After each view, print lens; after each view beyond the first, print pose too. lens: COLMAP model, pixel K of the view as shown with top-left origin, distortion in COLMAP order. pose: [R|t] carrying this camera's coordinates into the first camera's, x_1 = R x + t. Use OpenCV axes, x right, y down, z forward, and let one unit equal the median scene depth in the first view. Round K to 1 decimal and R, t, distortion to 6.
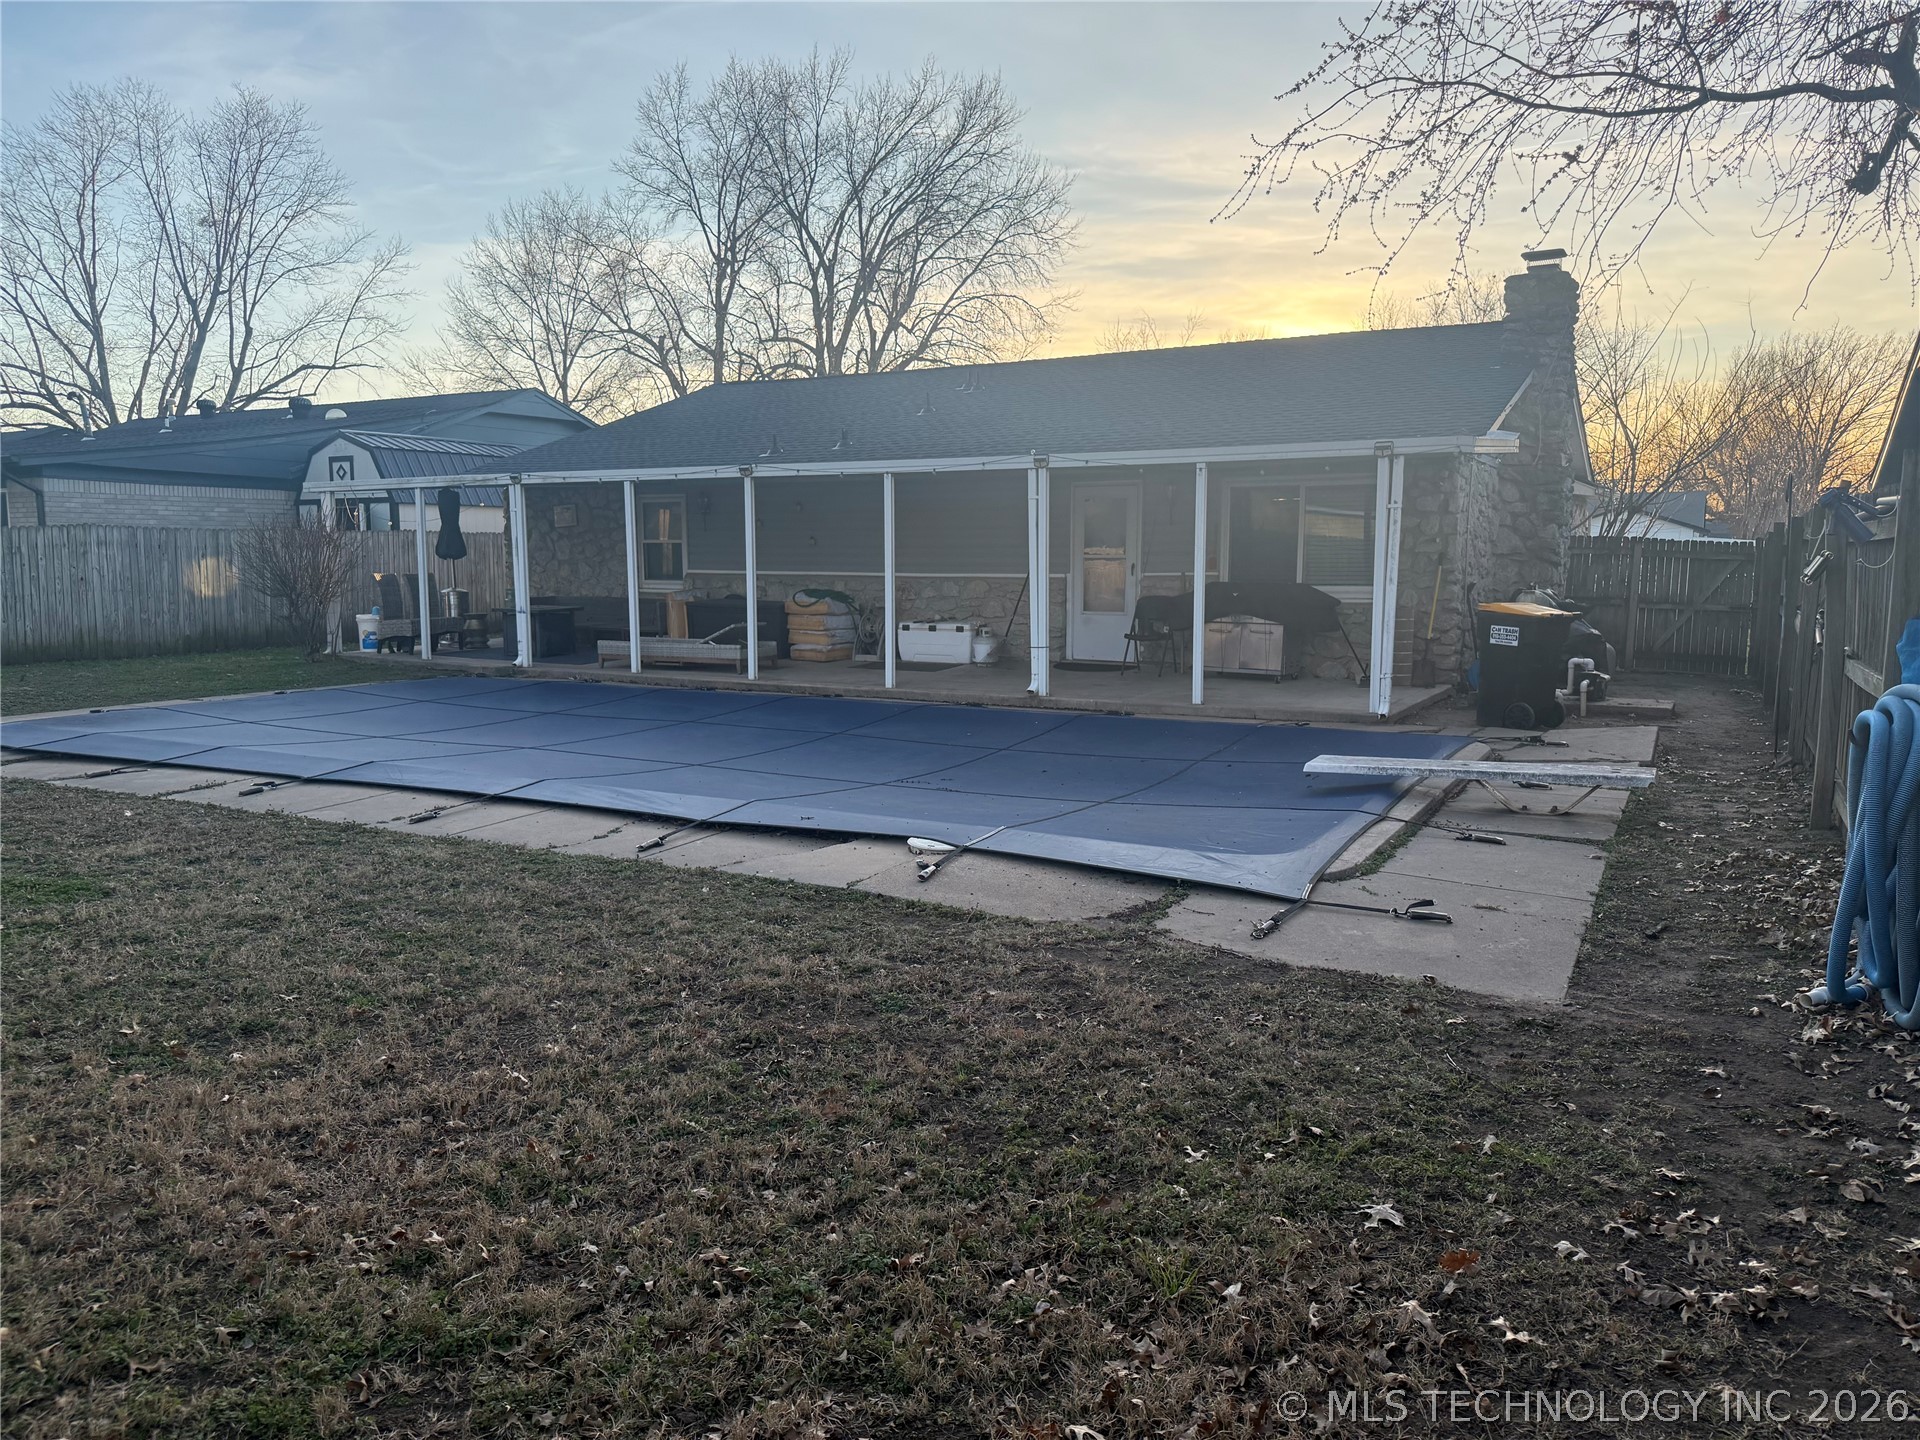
lens RADIAL K [[1311.6, 0, 960.0], [0, 1311.6, 720.0], [0, 0, 1]] dist [0.001567, 0.000008]
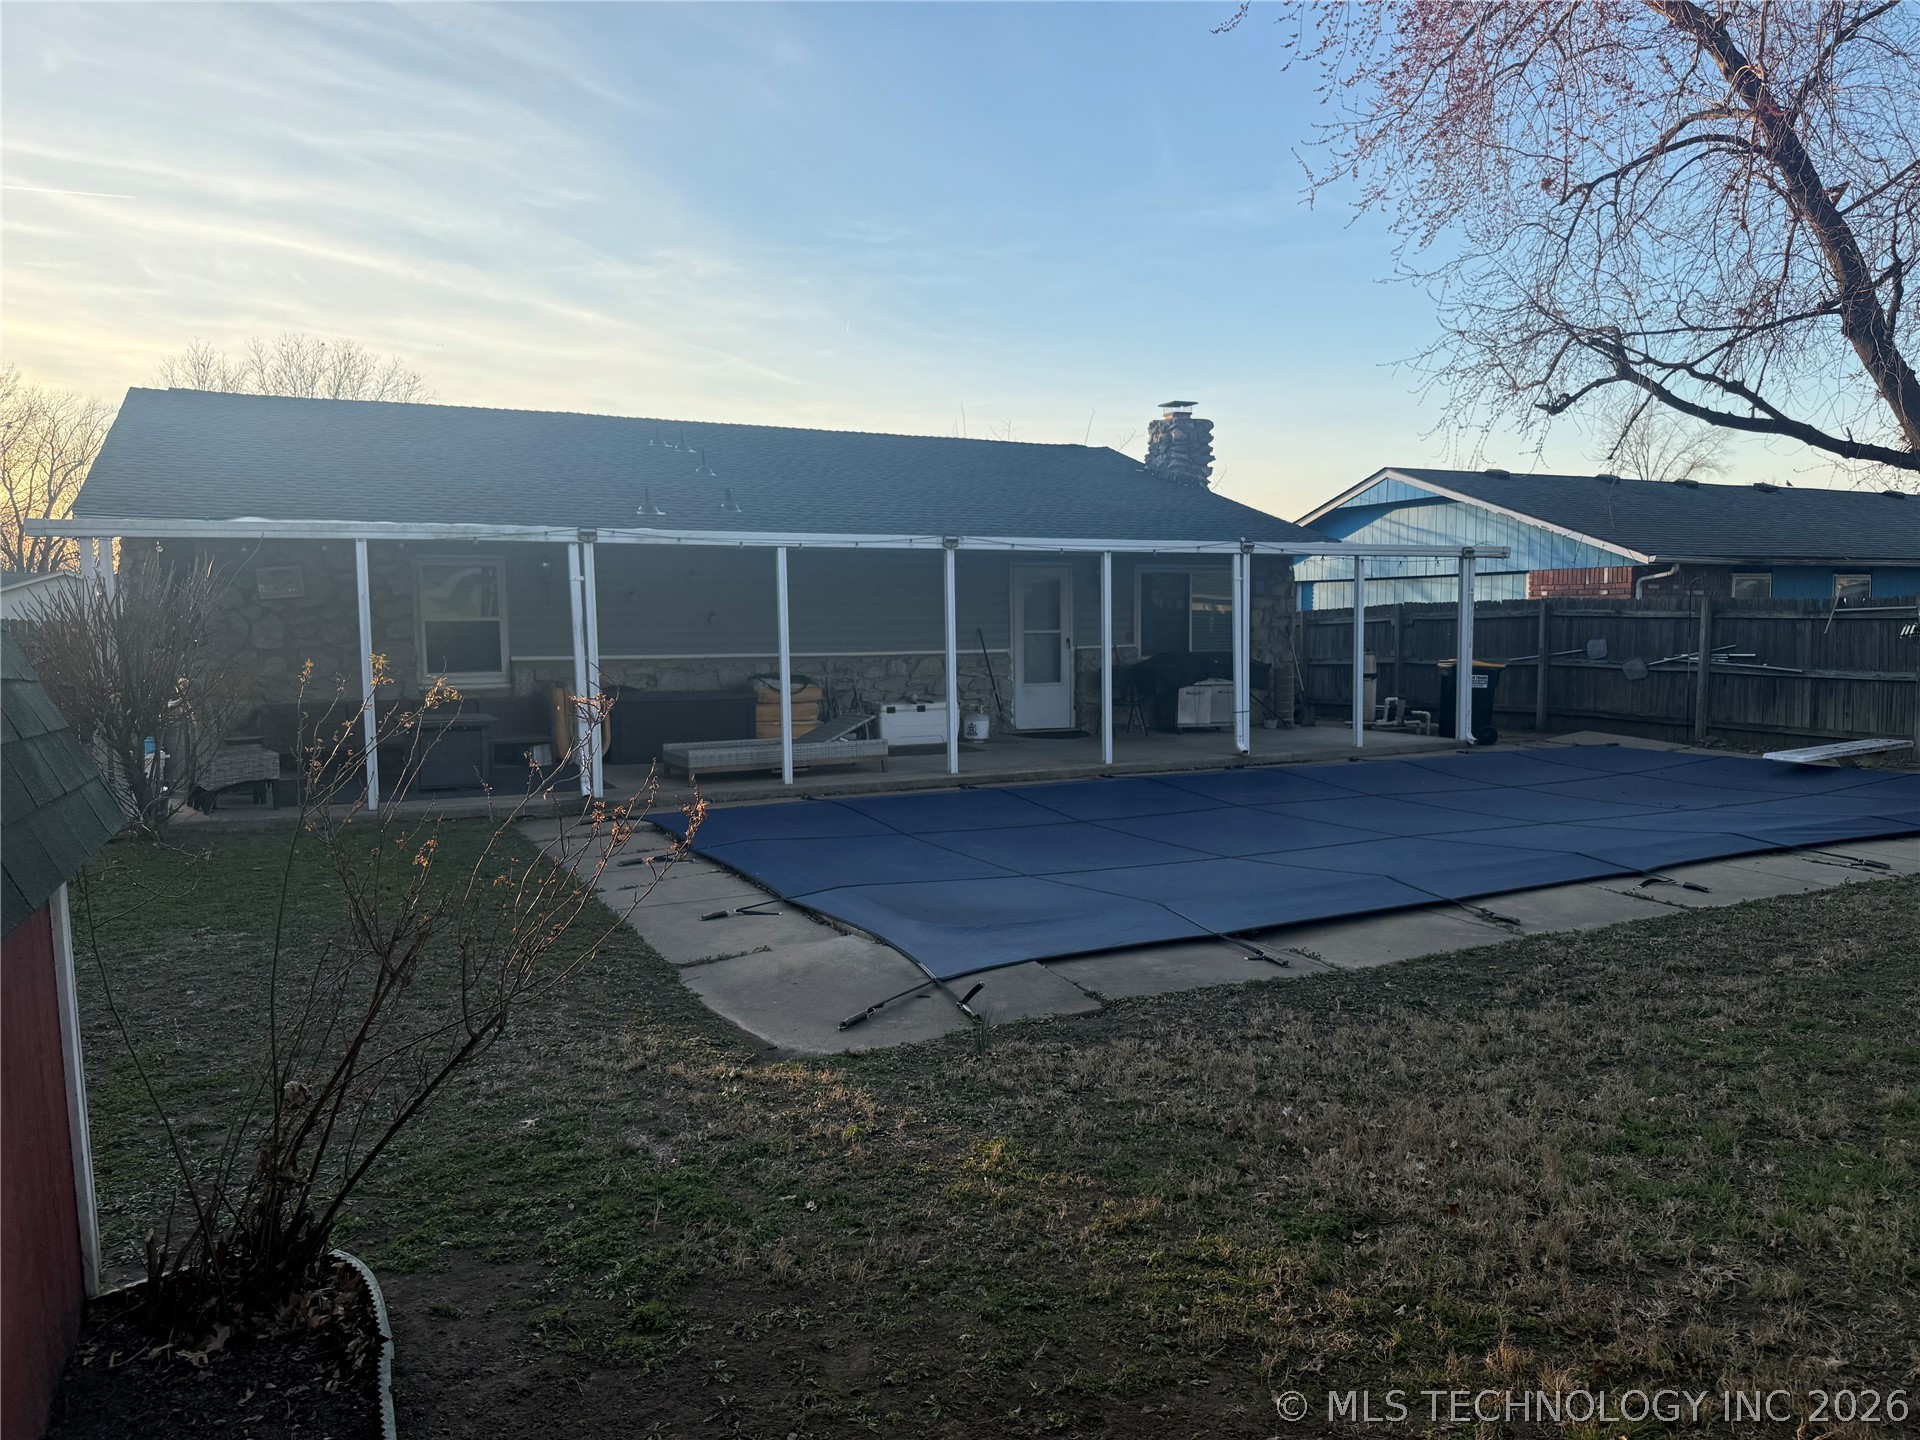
lens RADIAL K [[1352.7, 0, 960.0], [0, 1352.7, 720.0], [0, 0, 1]] dist [0.005356, 0.000667]
pose [[0.518934, -0.068268, 0.852084, -0.907592], [0.128071, 0.991764, 0.001462, -0.063586], [-0.845166, 0.108368, 0.523404, 0.482904]]
